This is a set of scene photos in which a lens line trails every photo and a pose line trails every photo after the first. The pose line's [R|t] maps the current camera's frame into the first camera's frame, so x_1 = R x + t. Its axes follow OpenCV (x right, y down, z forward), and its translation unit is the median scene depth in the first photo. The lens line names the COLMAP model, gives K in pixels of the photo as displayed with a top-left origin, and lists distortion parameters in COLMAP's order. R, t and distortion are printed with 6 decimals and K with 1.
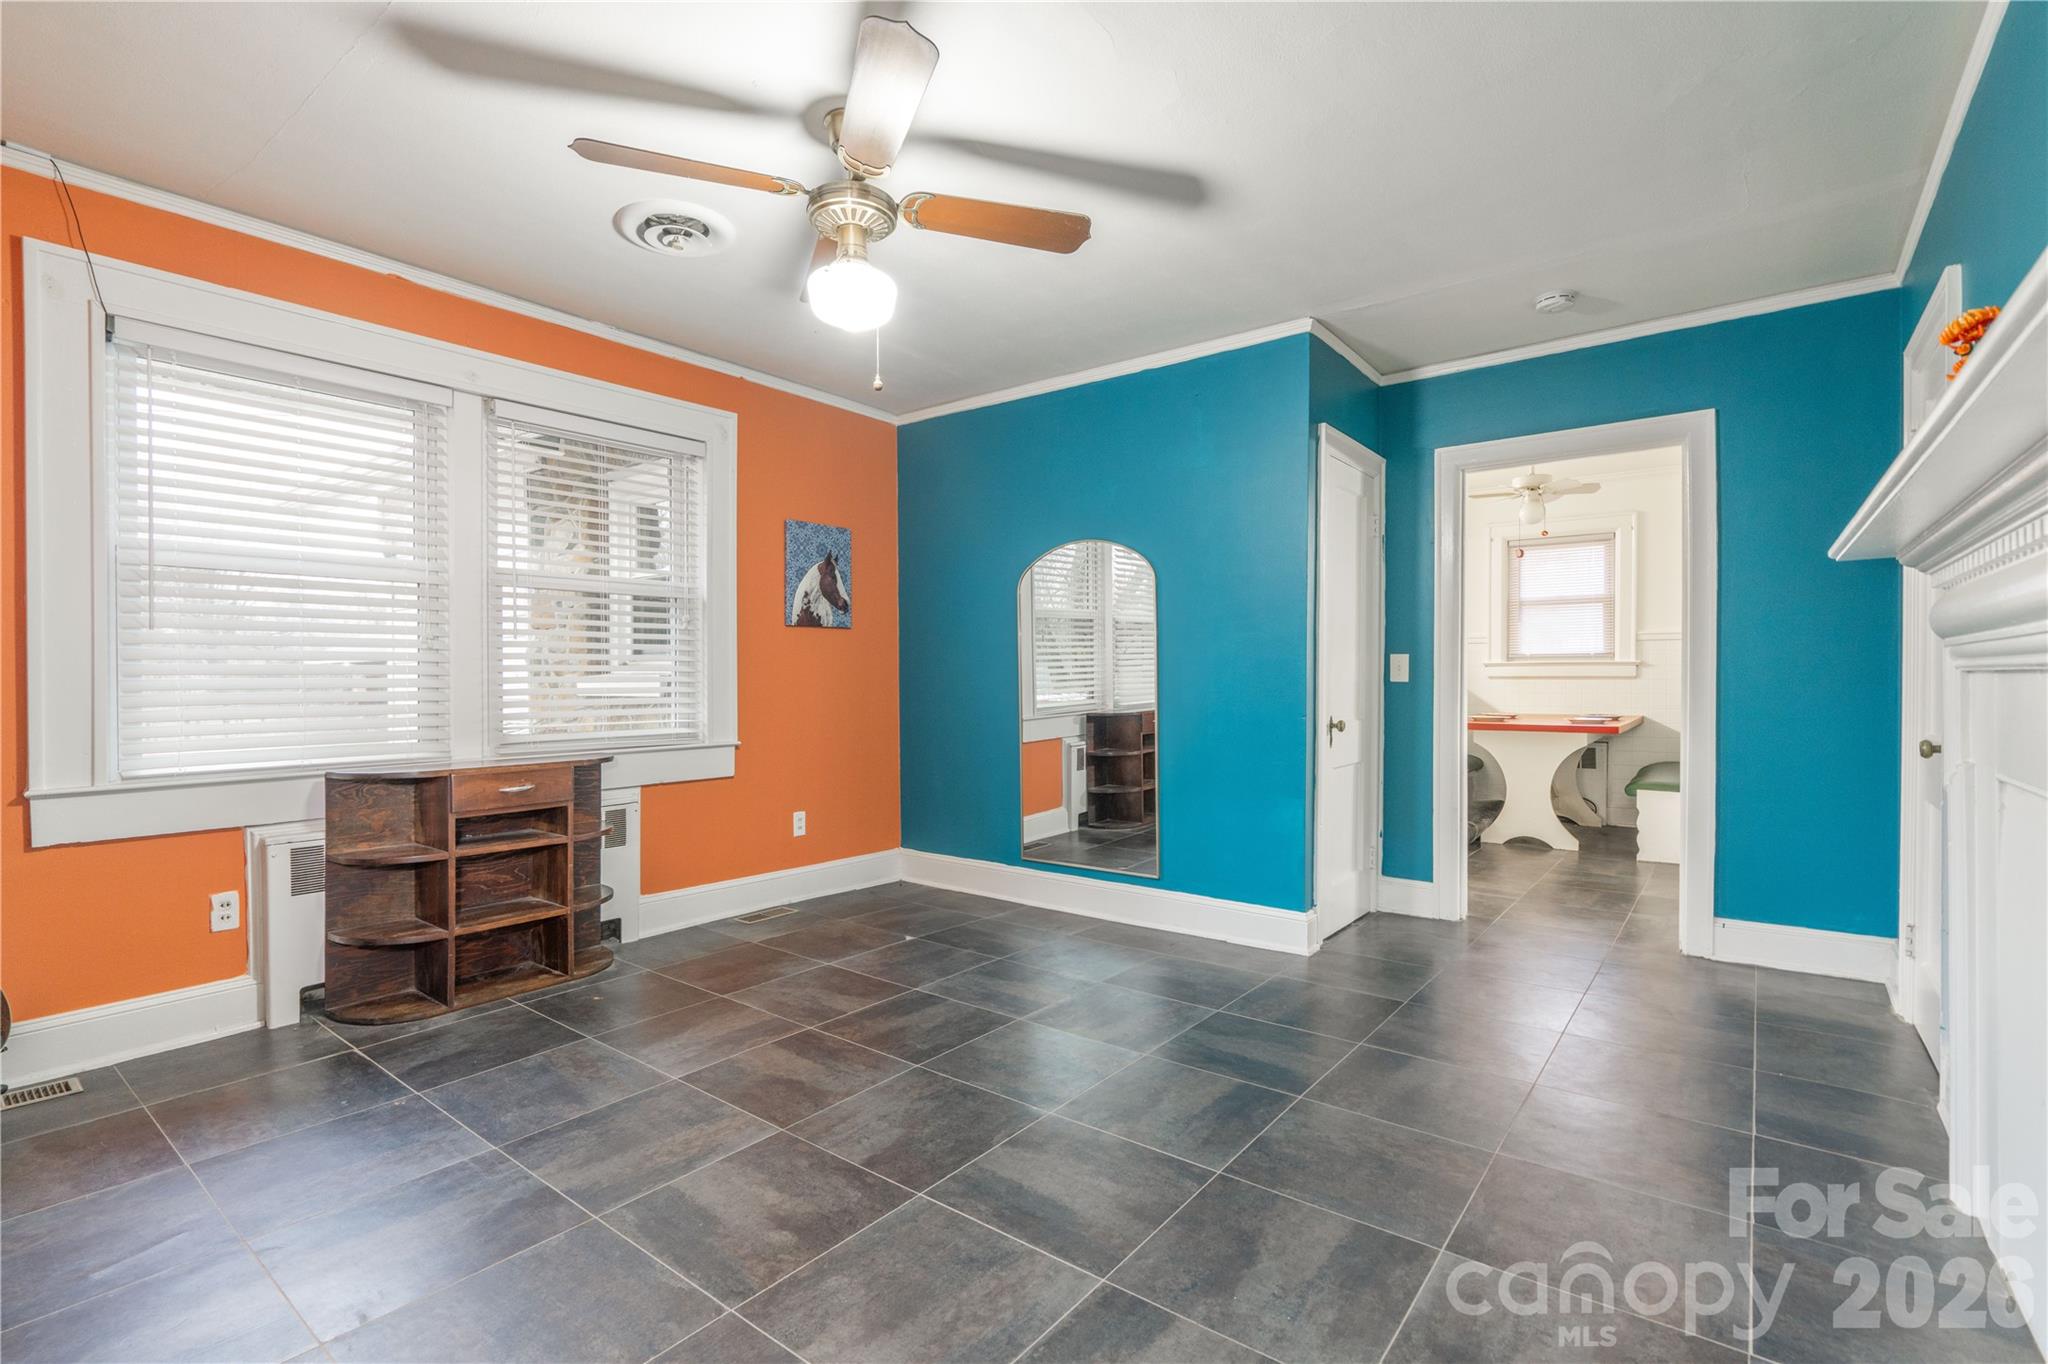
lens RADIAL K [[933.6, 0, 1024.0], [0, 933.6, 682.0], [0, 0, 1]] dist [-0.001913, -0.000192]
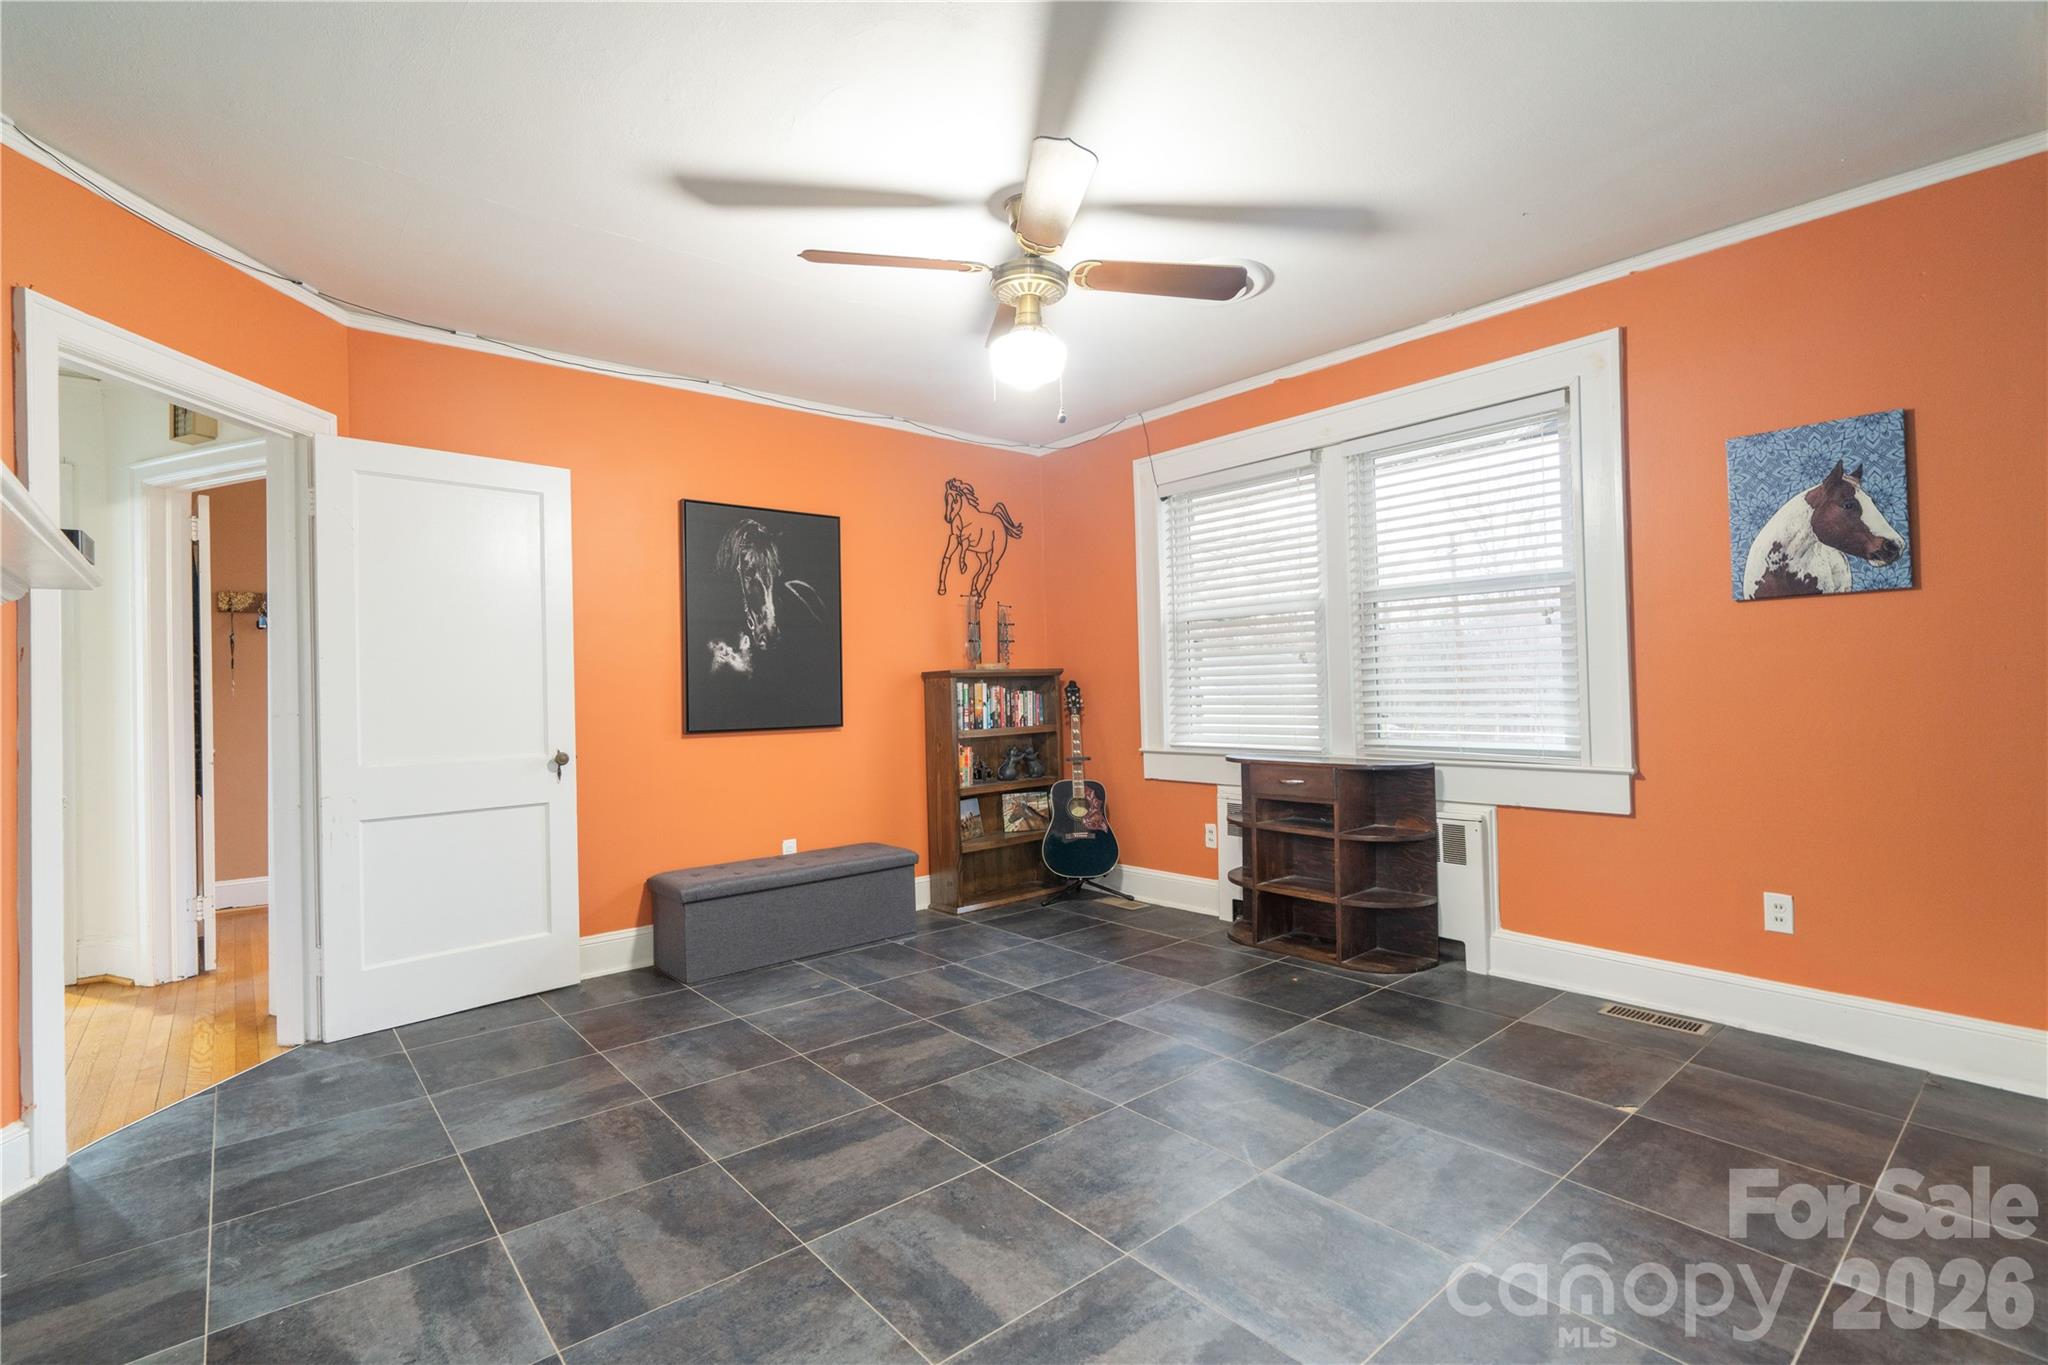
lens RADIAL K [[942.9, 0, 1024.0], [0, 942.9, 682.5], [0, 0, 1]] dist [-0.001133, 0.000395]
pose [[-0.201113, 0.000861, -0.979568, 0.657486], [0.016984, 0.999852, -0.002608, -0.013892], [0.979421, -0.017161, -0.201097, 0.860557]]
